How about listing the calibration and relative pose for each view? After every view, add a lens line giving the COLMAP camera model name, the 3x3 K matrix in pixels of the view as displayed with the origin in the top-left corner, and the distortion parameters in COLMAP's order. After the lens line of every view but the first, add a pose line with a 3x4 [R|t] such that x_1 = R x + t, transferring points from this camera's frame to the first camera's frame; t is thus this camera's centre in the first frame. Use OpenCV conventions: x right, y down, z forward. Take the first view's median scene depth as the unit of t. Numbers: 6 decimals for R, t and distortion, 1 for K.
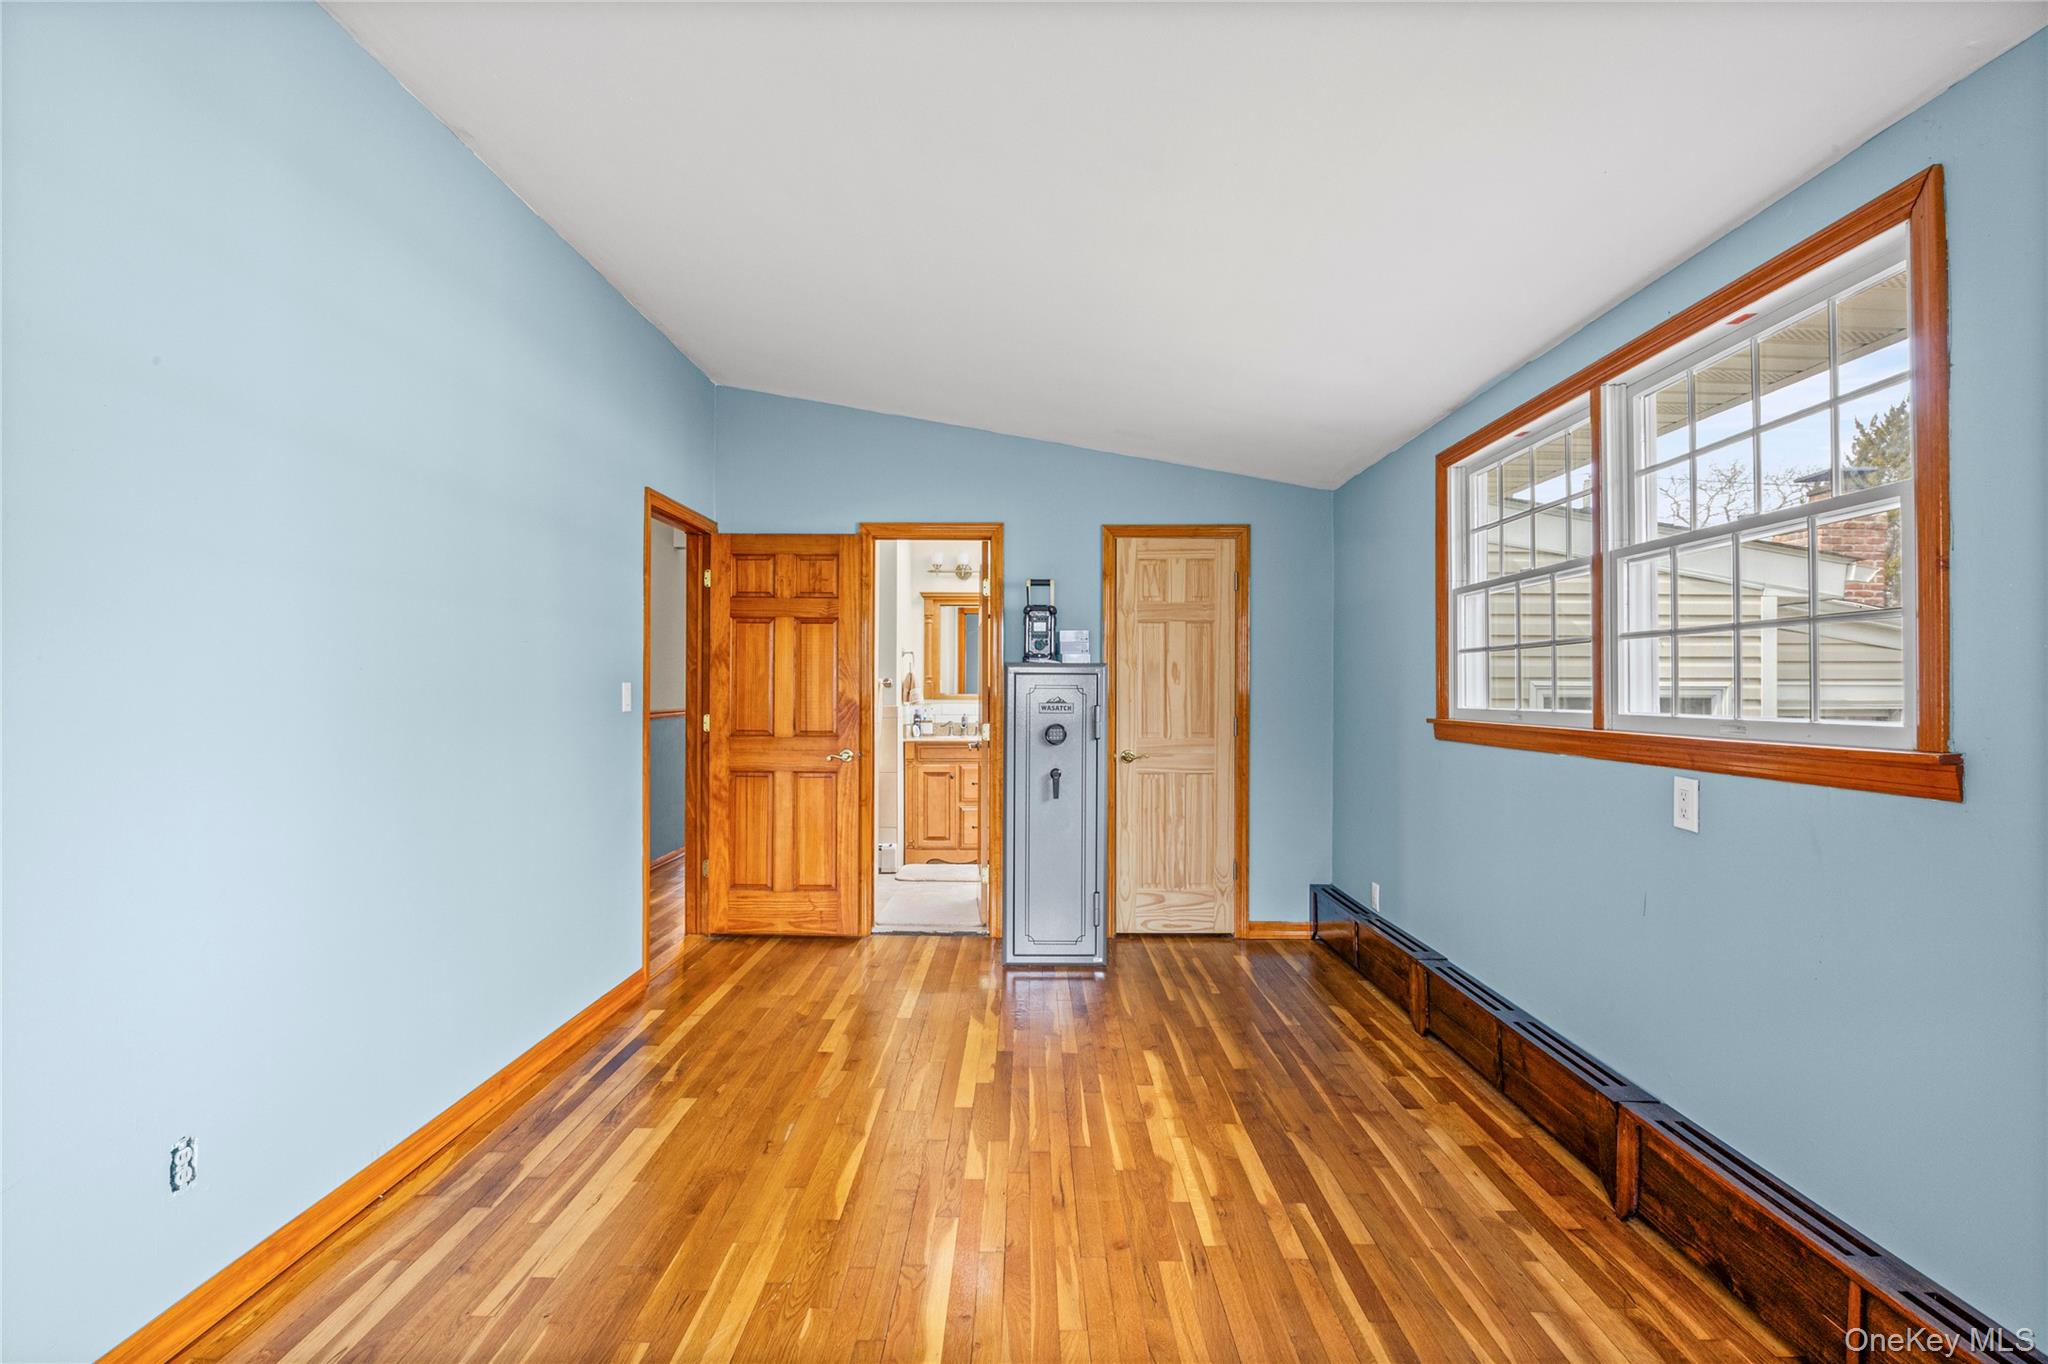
lens RADIAL K [[952.4, 0, 1013.1], [0, 952.4, 688.1], [0, 0, 1]] dist [-0.005109, -0.000694]
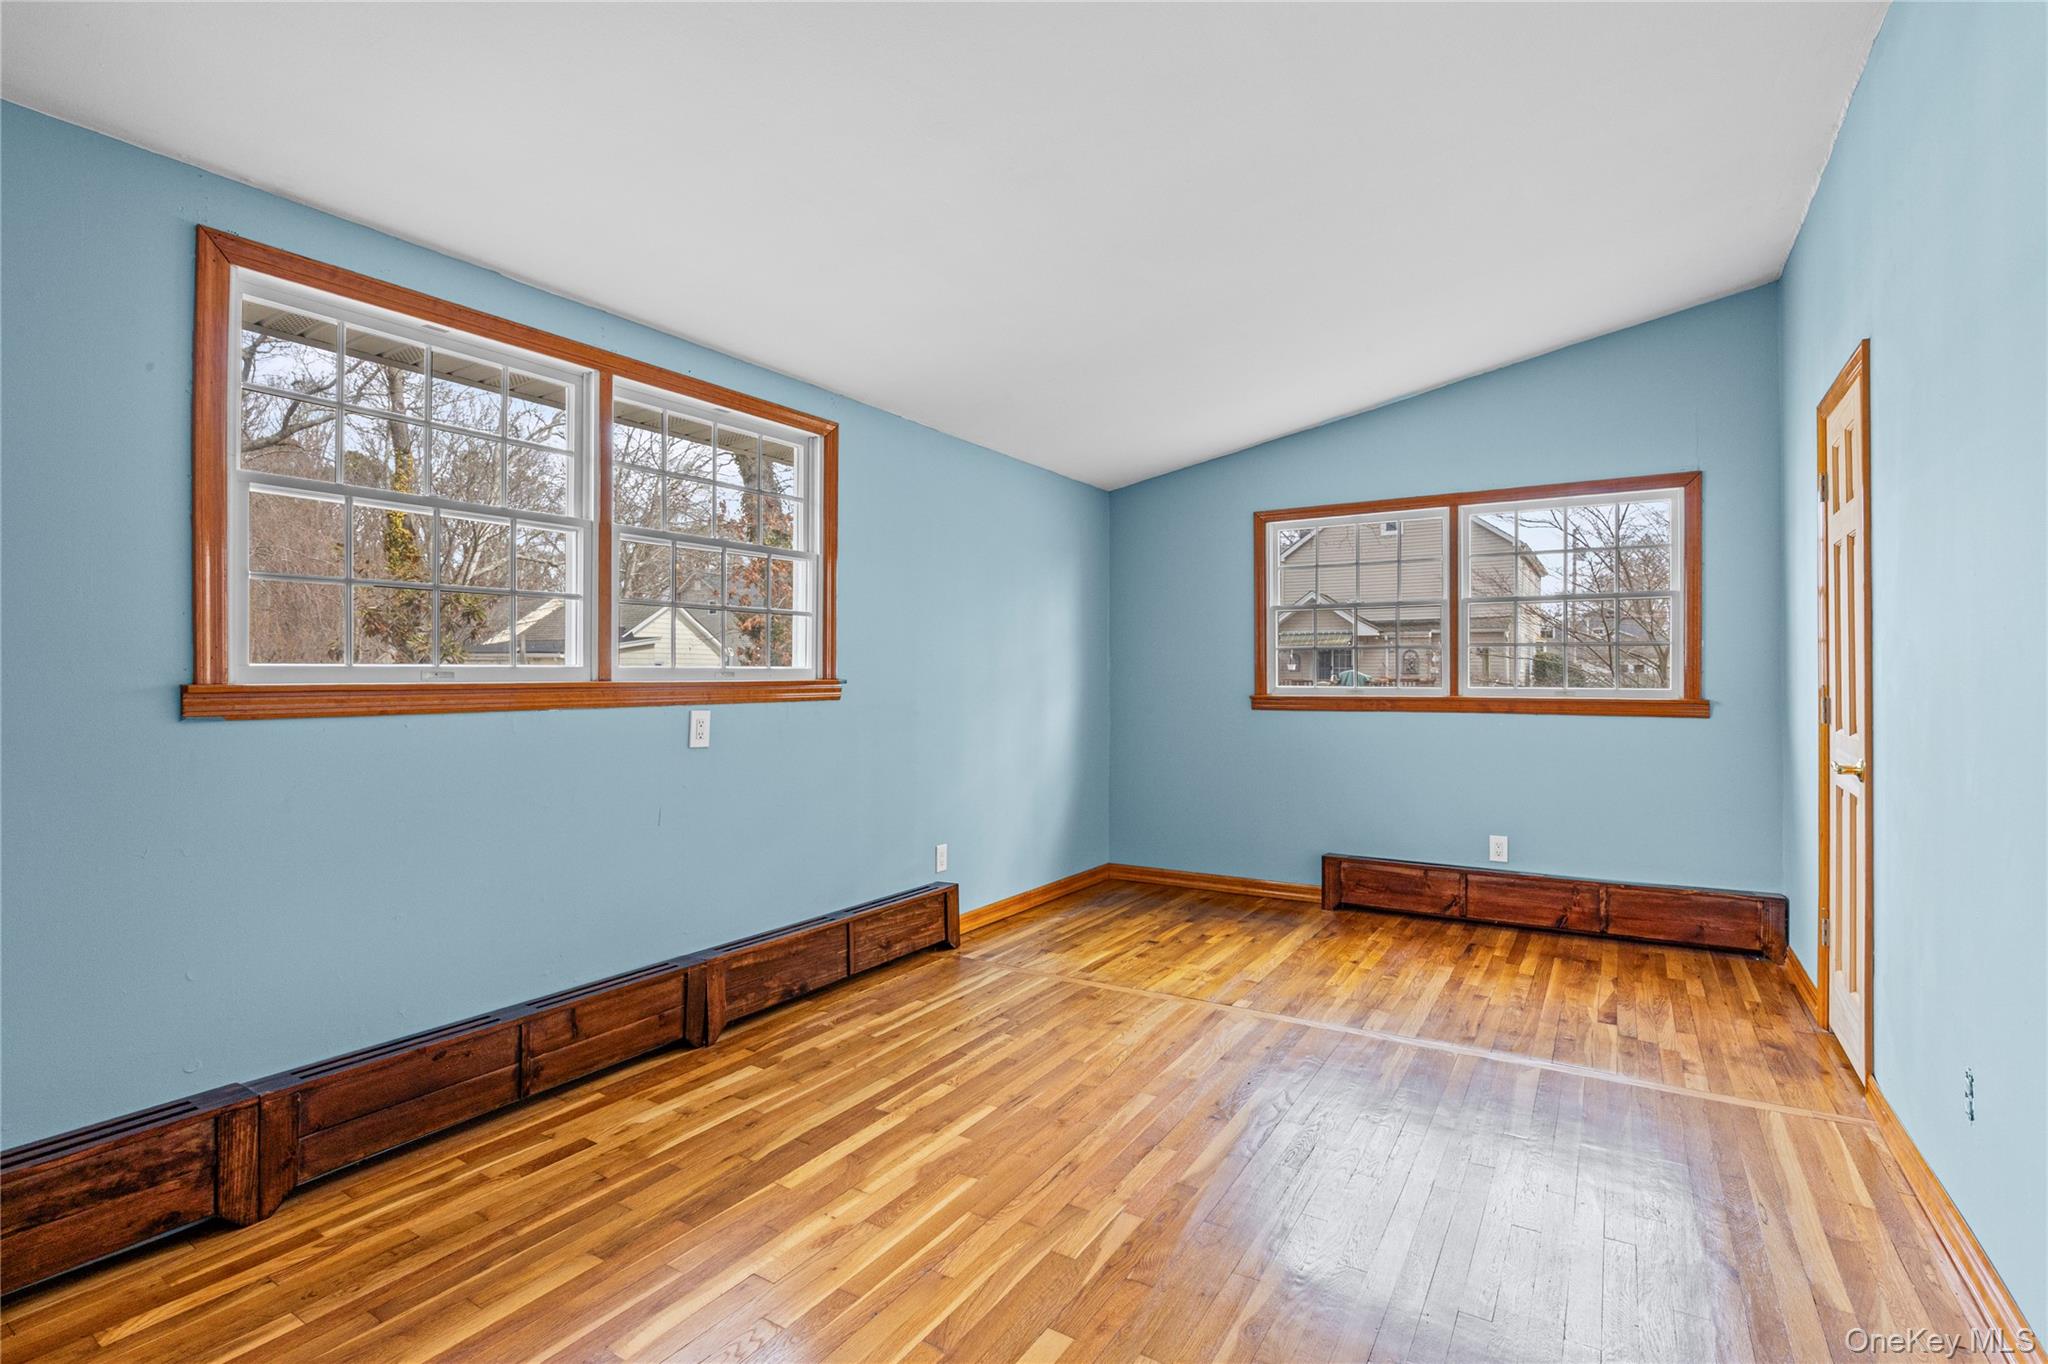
lens RADIAL K [[952.4, 0, 1008.7], [0, 952.4, 665.0], [0, 0, 1]] dist [-0.005109, -0.000694]
pose [[-0.845445, 0.006522, 0.534023, -0.392091], [0.002093, 0.999958, -0.008899, 0.034173], [-0.534059, -0.006406, -0.845423, 1.733544]]
